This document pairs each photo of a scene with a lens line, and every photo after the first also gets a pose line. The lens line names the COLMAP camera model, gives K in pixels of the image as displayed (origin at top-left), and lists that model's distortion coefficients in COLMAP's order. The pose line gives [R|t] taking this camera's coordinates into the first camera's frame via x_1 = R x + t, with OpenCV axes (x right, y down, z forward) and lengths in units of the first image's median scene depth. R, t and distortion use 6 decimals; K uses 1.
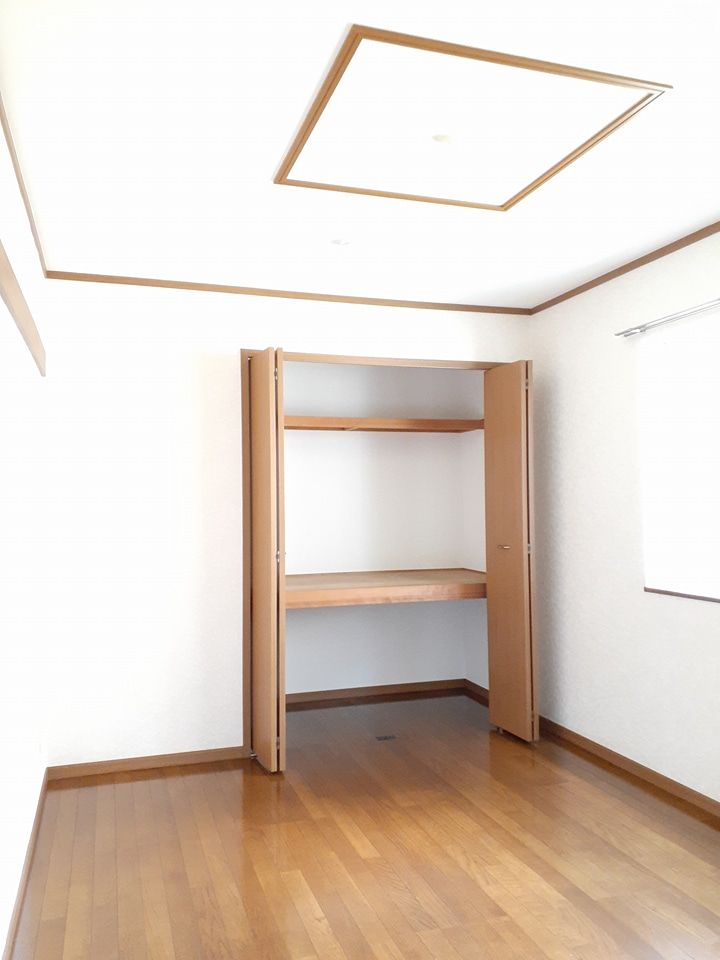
lens RADIAL K [[765.1, 0, 360.0], [0, 765.1, 494.2], [0, 0, 1]] dist [-0.039220, -0.009000]
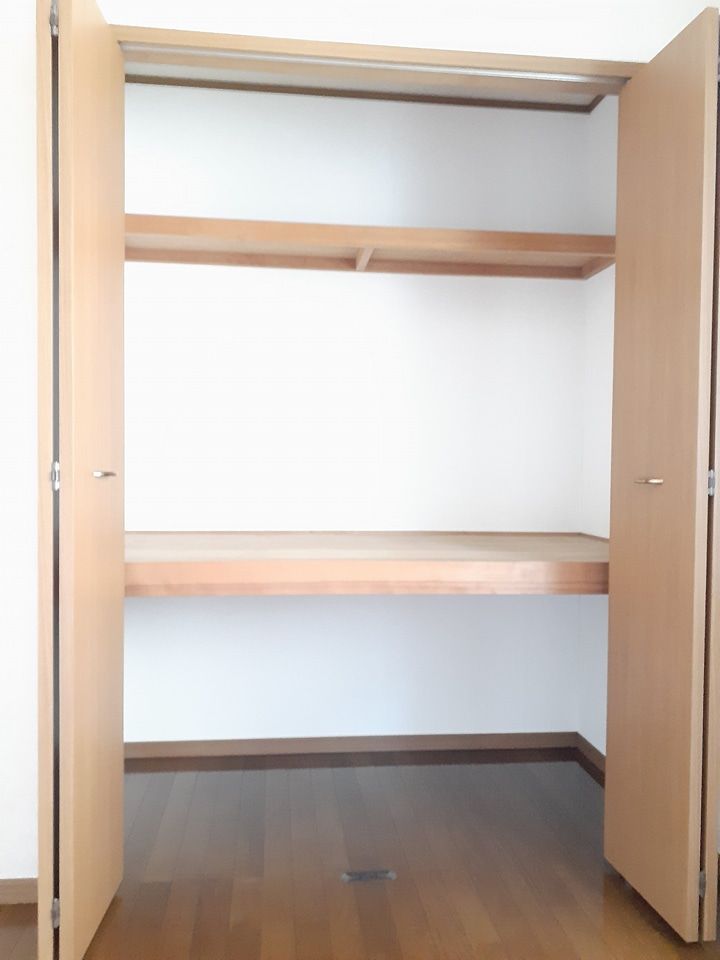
lens RADIAL K [[765.1, 0, 360.0], [0, 765.1, 494.2], [0, 0, 1]] dist [-0.039220, -0.009000]
pose [[0.977366, 0.028649, -0.209605, 0.112185], [-0.020724, 0.998988, 0.039912, 0.059458], [0.210536, -0.034665, 0.976971, 0.513797]]
